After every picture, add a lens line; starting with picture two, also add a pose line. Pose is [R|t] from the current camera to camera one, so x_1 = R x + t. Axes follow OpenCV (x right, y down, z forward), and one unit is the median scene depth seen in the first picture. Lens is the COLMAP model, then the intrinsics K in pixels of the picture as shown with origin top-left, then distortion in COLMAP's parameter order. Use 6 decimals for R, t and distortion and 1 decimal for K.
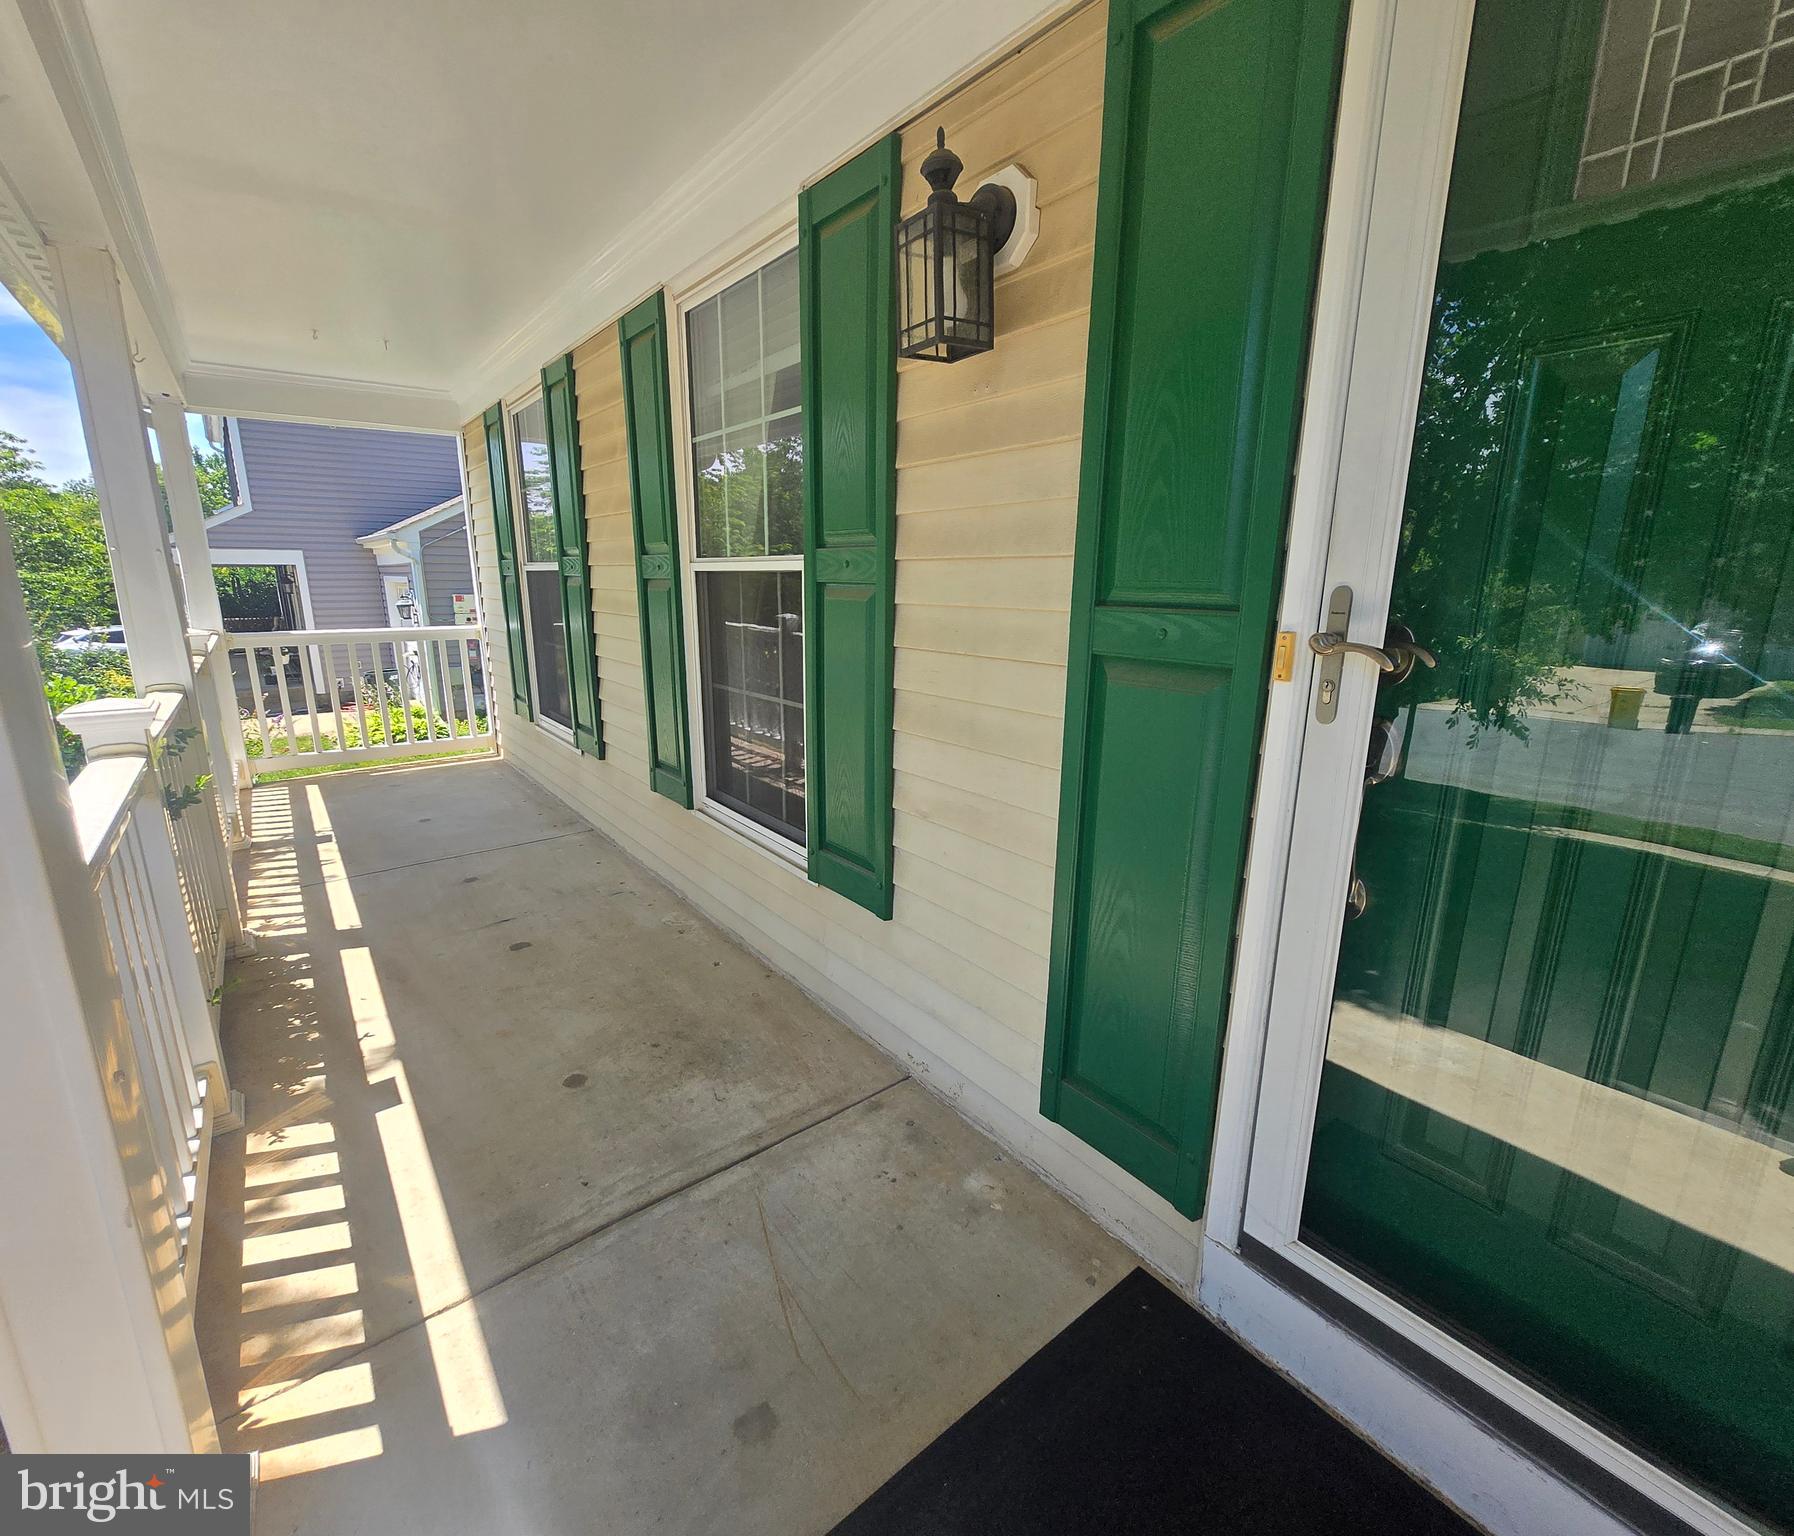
lens RADIAL K [[800.2, 0, 897.0], [0, 800.2, 768.0], [0, 0, 1]] dist [0.000099, 0.000074]
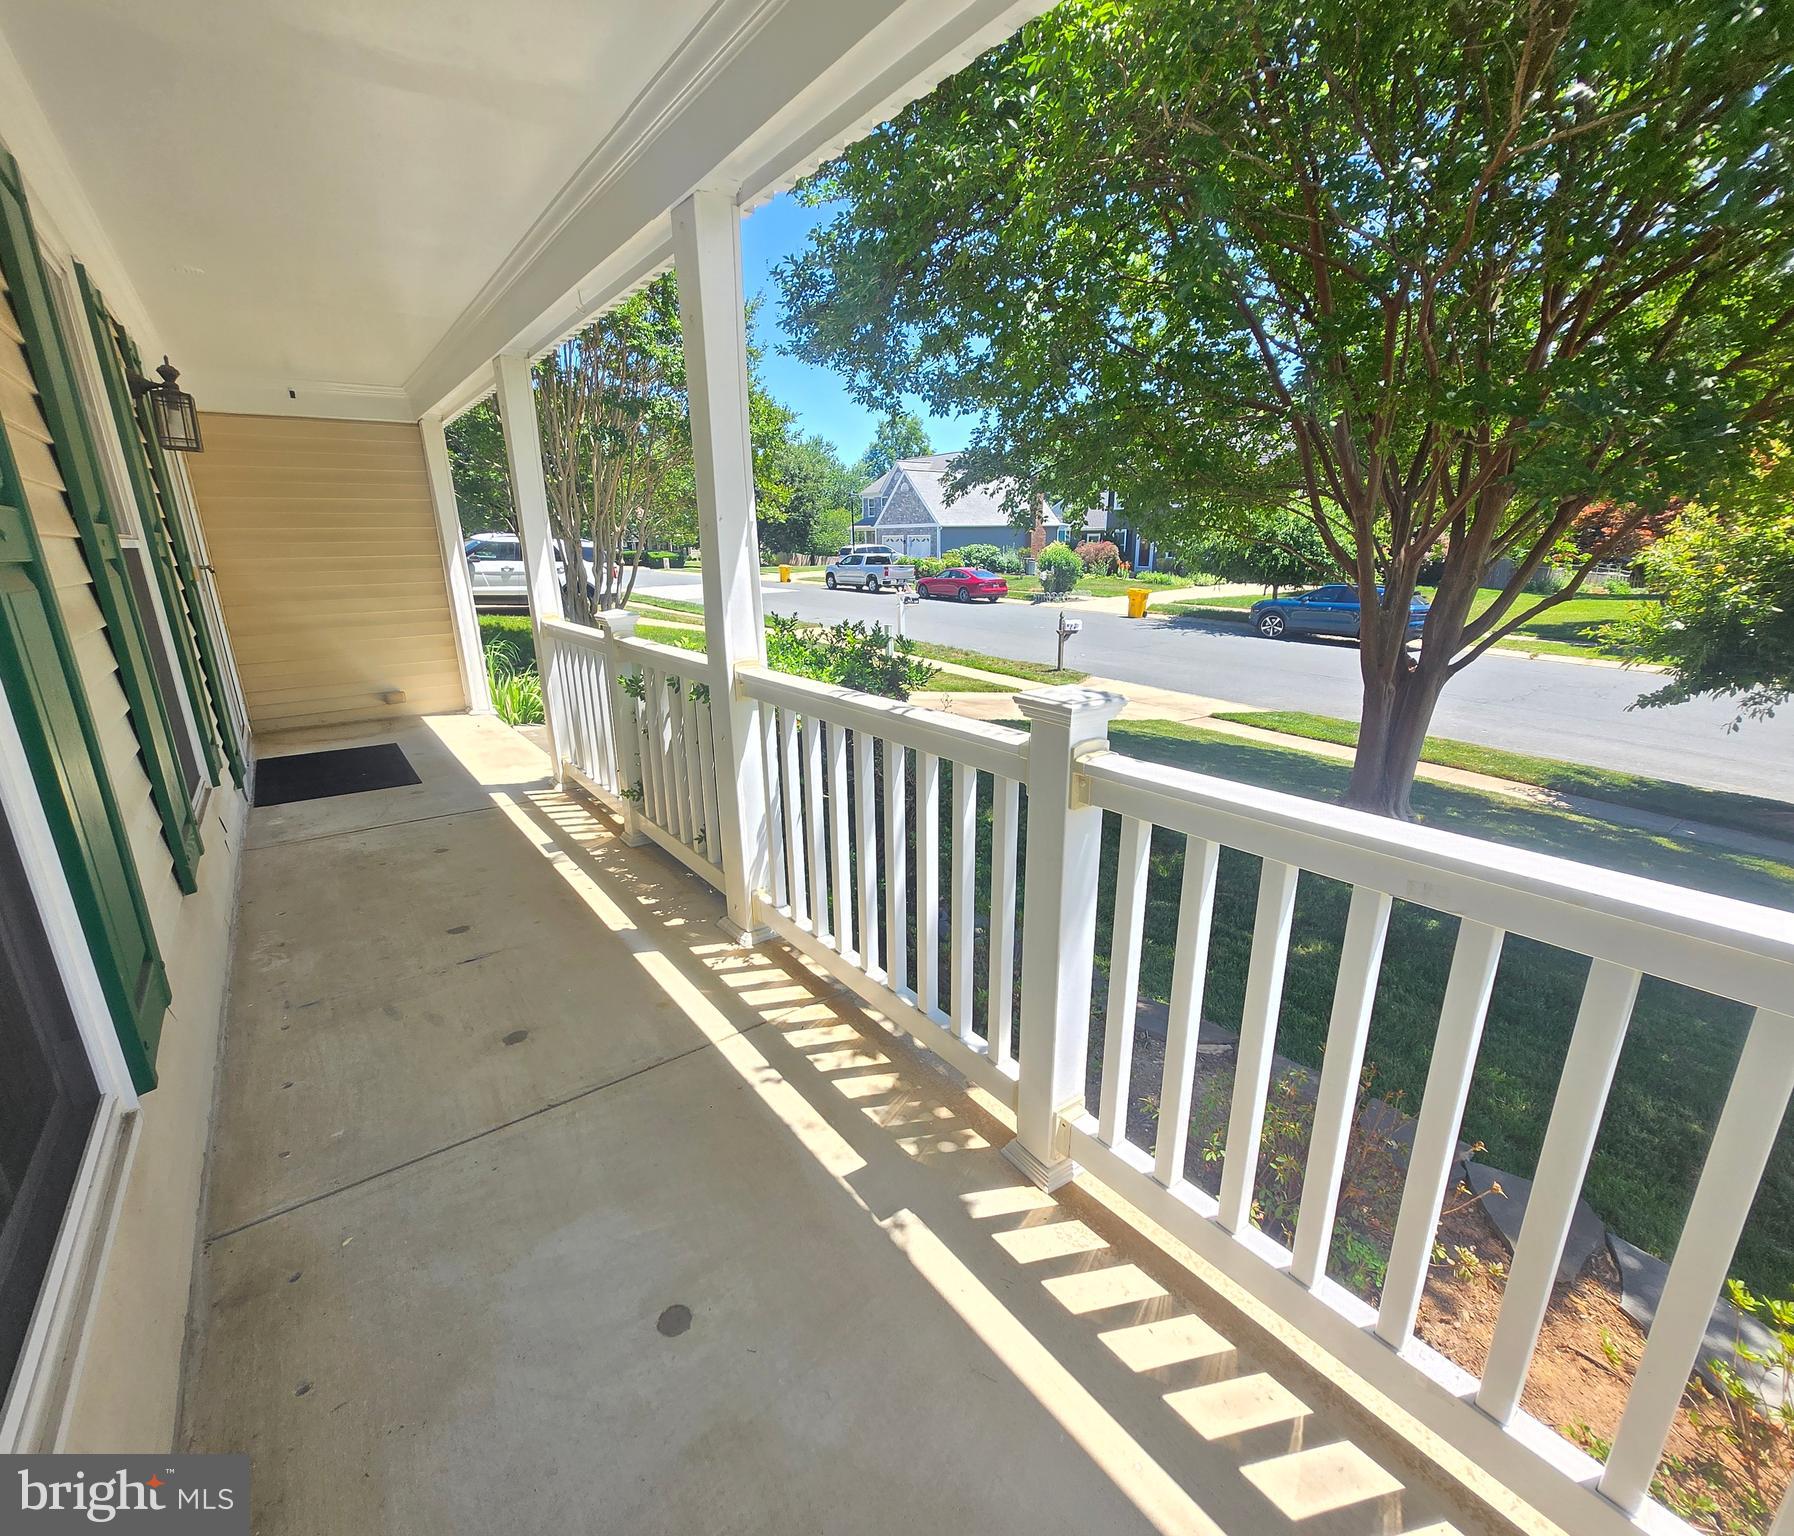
lens RADIAL K [[800.2, 0, 897.0], [0, 800.2, 768.0], [0, 0, 1]] dist [0.000099, 0.000074]
pose [[-0.999893, -0.001426, 0.014570, -1.127648], [0.005815, 0.874673, 0.484679, -0.467659], [-0.013435, 0.484712, -0.874571, 1.932916]]
